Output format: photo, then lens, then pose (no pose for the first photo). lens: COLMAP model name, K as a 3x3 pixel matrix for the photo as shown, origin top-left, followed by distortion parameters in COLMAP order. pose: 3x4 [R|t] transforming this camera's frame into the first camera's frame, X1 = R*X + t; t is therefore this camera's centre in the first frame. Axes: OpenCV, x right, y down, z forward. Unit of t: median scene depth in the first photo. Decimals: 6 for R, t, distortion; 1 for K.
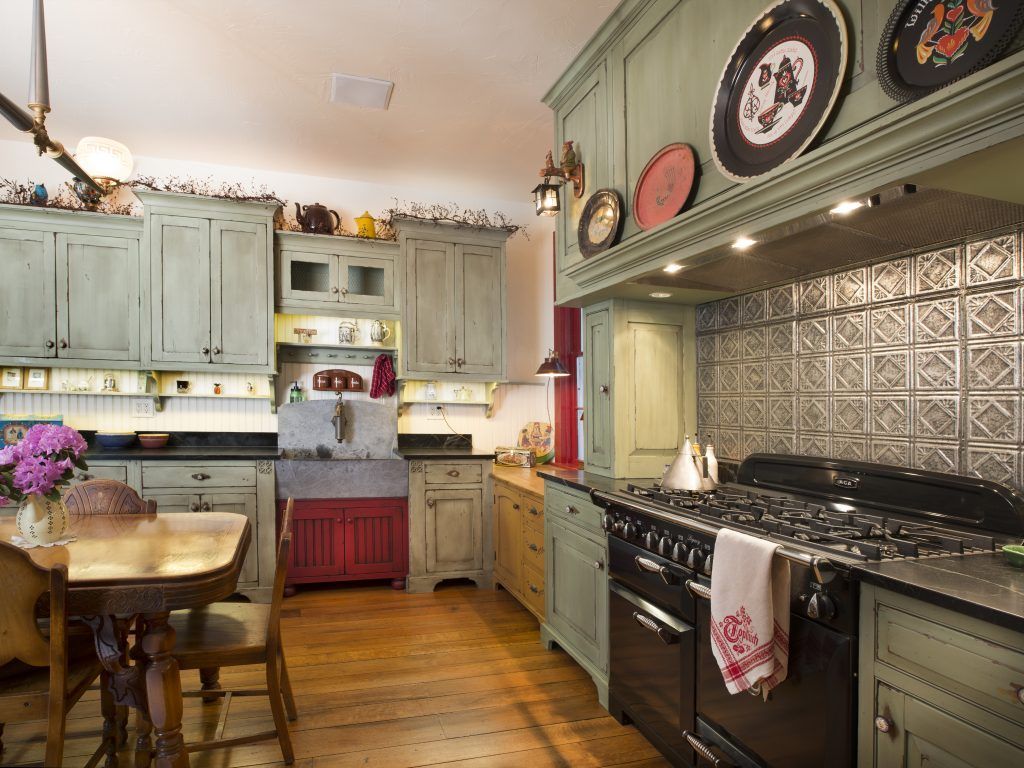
lens RADIAL K [[603.9, 0, 405.7], [0, 603.9, 410.2], [0, 0, 1]] dist [-0.000475, -0.019561]
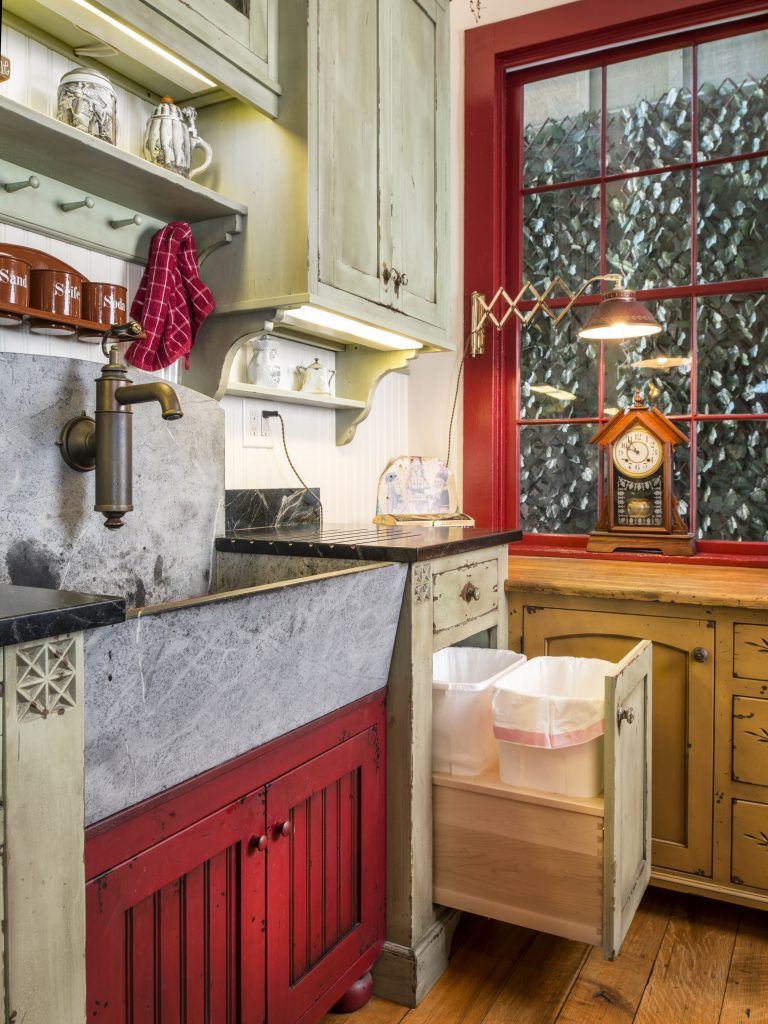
lens RADIAL K [[914.0, 0, 388.5], [0, 914.0, 411.8], [0, 0, 1]] dist [0.005544, -0.000593]
pose [[0.657185, 0.030222, 0.753123, -0.355000], [0.022555, 0.997960, -0.059729, 0.033948], [-0.753392, 0.056239, 0.655163, 0.713572]]
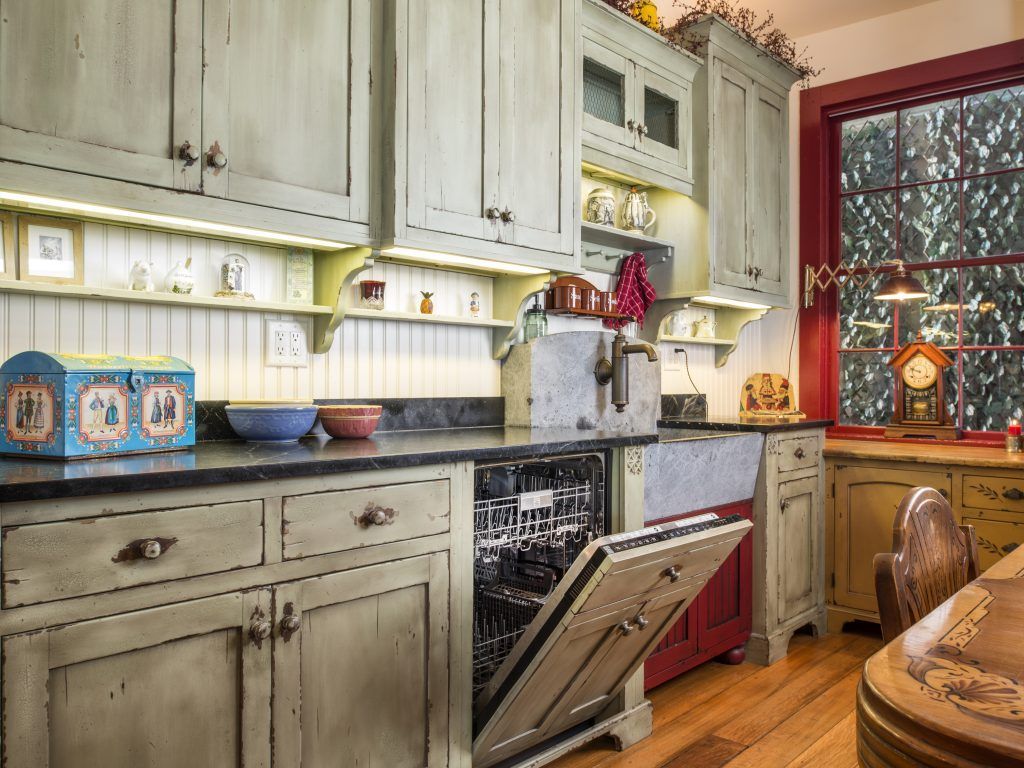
lens RADIAL K [[887.6, 0, 495.1], [0, 887.6, 375.2], [0, 0, 1]] dist [-0.018566, -0.010440]
pose [[0.827978, -0.016012, 0.560531, -0.699785], [0.022823, 0.999726, -0.005156, 0.025327], [-0.560295, 0.017062, 0.828117, 0.443945]]
